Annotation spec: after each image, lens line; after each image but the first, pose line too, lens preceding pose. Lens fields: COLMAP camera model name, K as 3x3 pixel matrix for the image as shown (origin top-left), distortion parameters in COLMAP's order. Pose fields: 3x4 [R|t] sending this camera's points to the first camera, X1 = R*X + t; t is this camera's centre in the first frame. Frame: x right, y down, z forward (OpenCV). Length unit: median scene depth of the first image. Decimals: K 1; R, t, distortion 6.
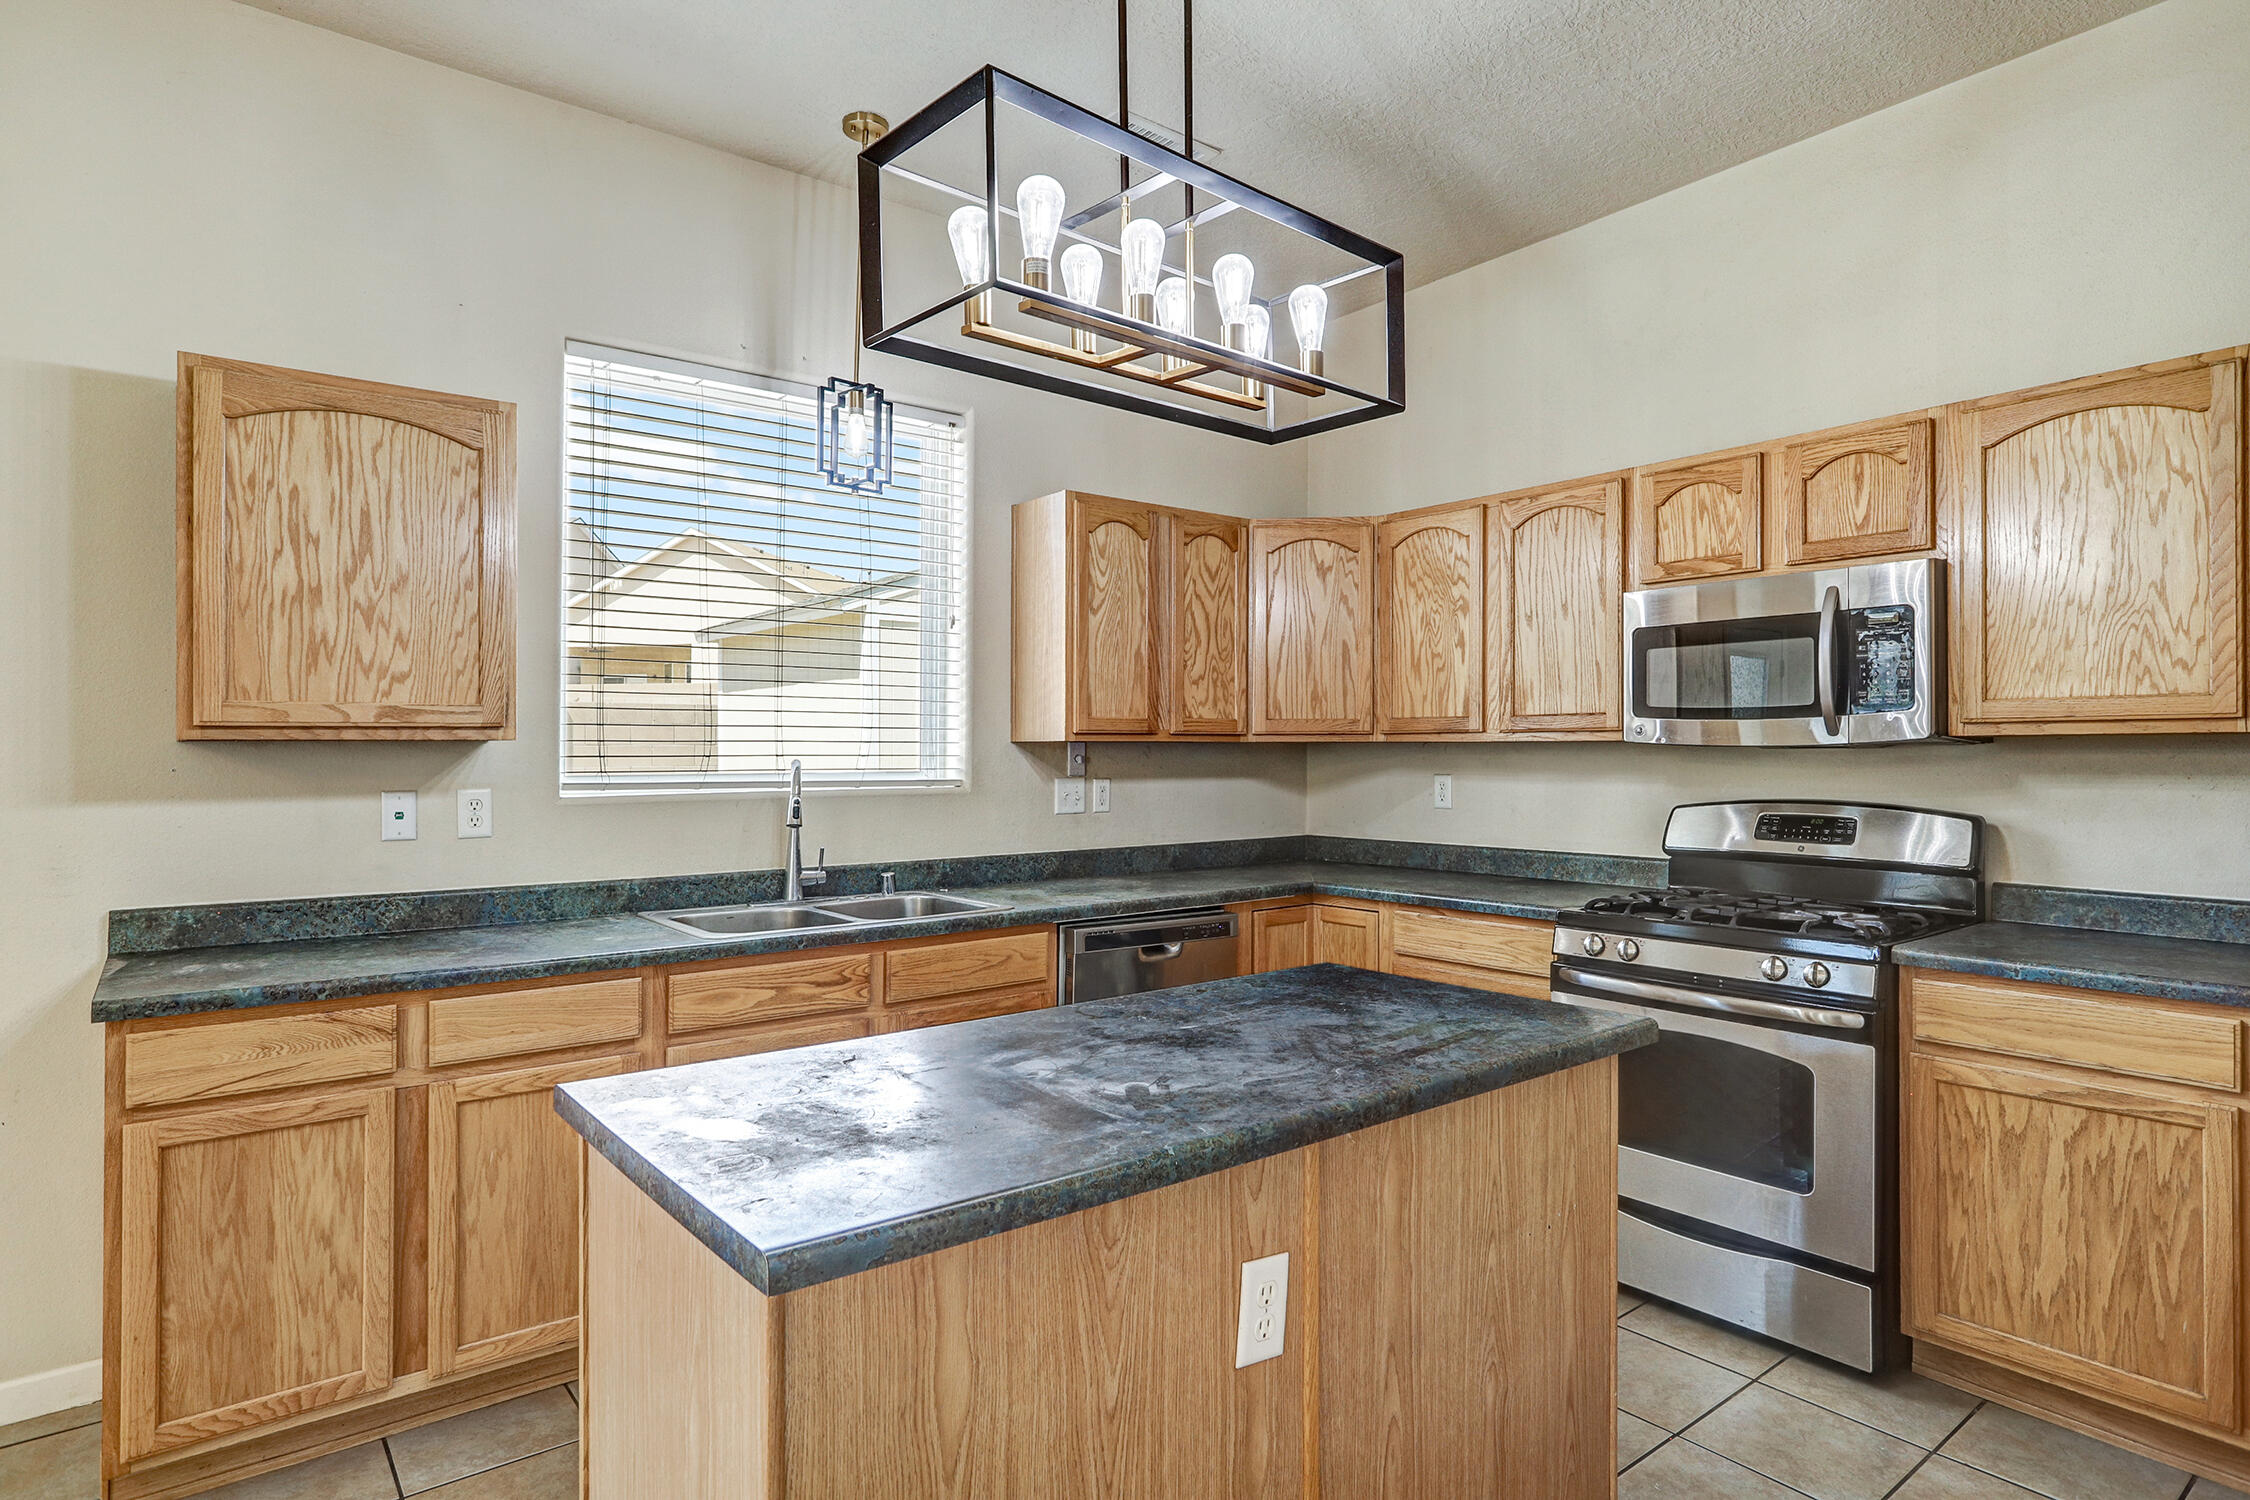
lens RADIAL K [[1223.4, 0, 1125.0], [0, 1223.4, 750.0], [0, 0, 1]] dist [0.001175, 0.000313]
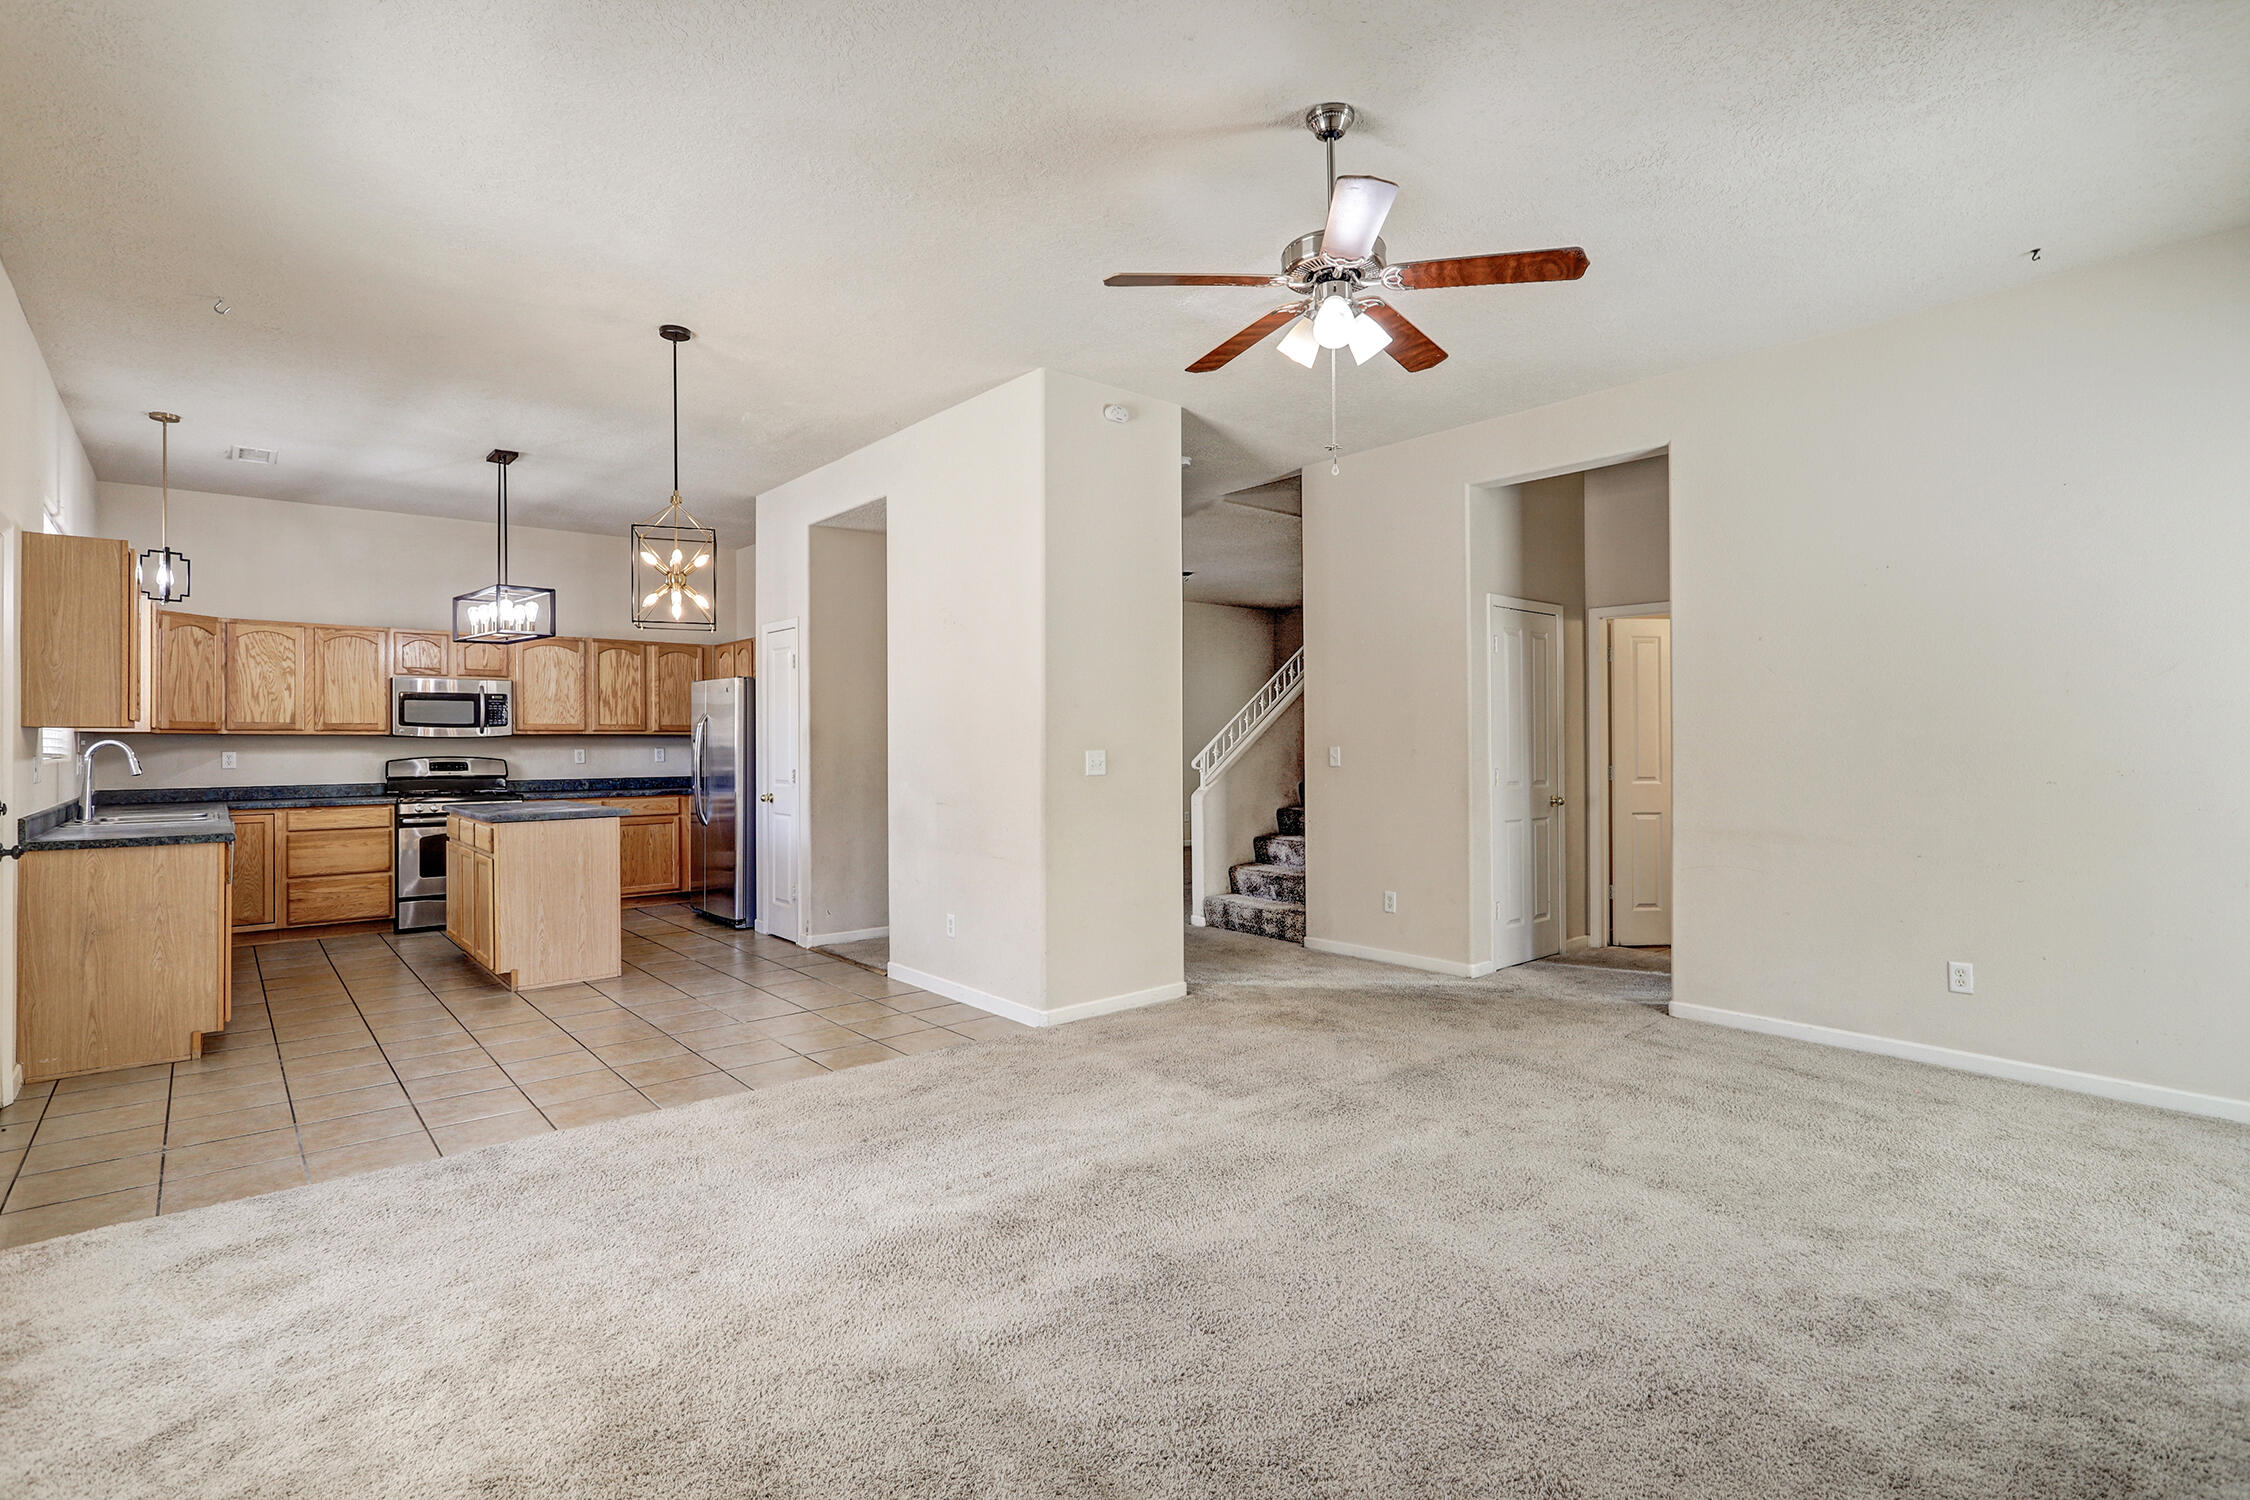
lens RADIAL K [[1068.6, 0, 1122.7], [0, 1068.6, 740.2], [0, 0, 1]] dist [0.000936, 0.000258]
pose [[-0.041318, 0.006706, 0.999124, -1.792578], [0.005207, 0.999965, -0.006497, 0.024919], [-0.999132, 0.004934, -0.041351, -0.412999]]
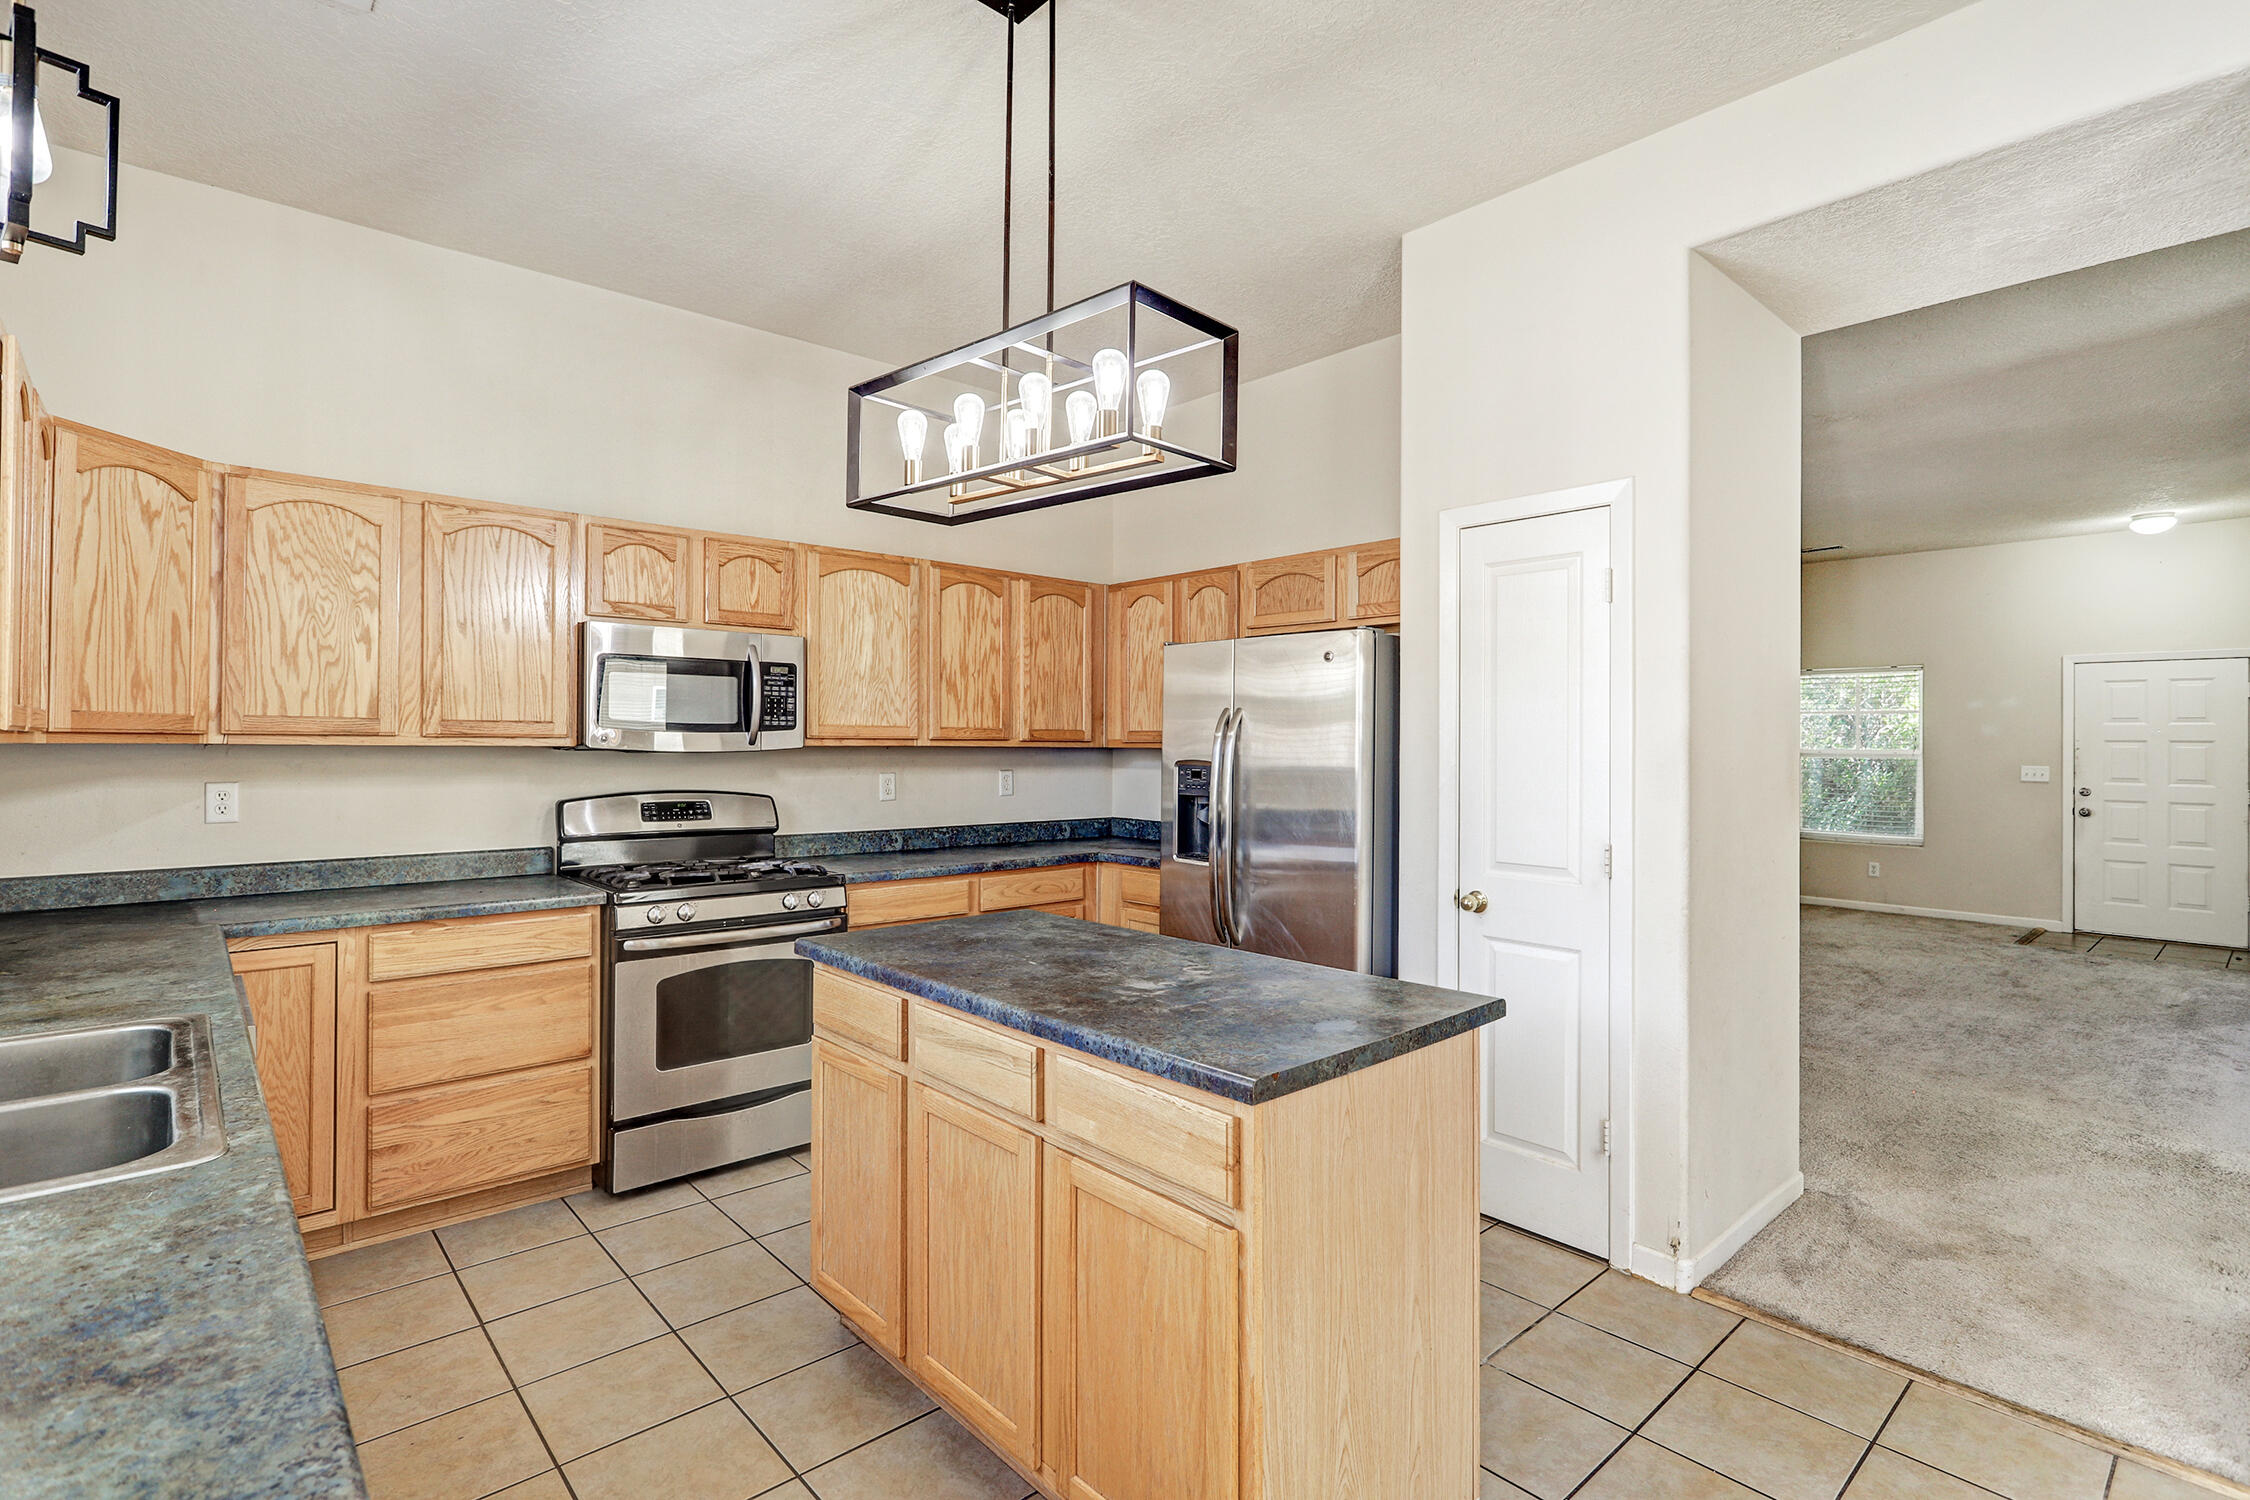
lens RADIAL K [[1068.6, 0, 1122.7], [0, 1068.6, 740.2], [0, 0, 1]] dist [0.000936, 0.000258]
pose [[-0.062237, 0.008305, 0.998027, -0.613024], [-0.005090, 0.999950, -0.008639, -0.007017], [-0.998048, -0.005618, -0.062192, 0.518193]]
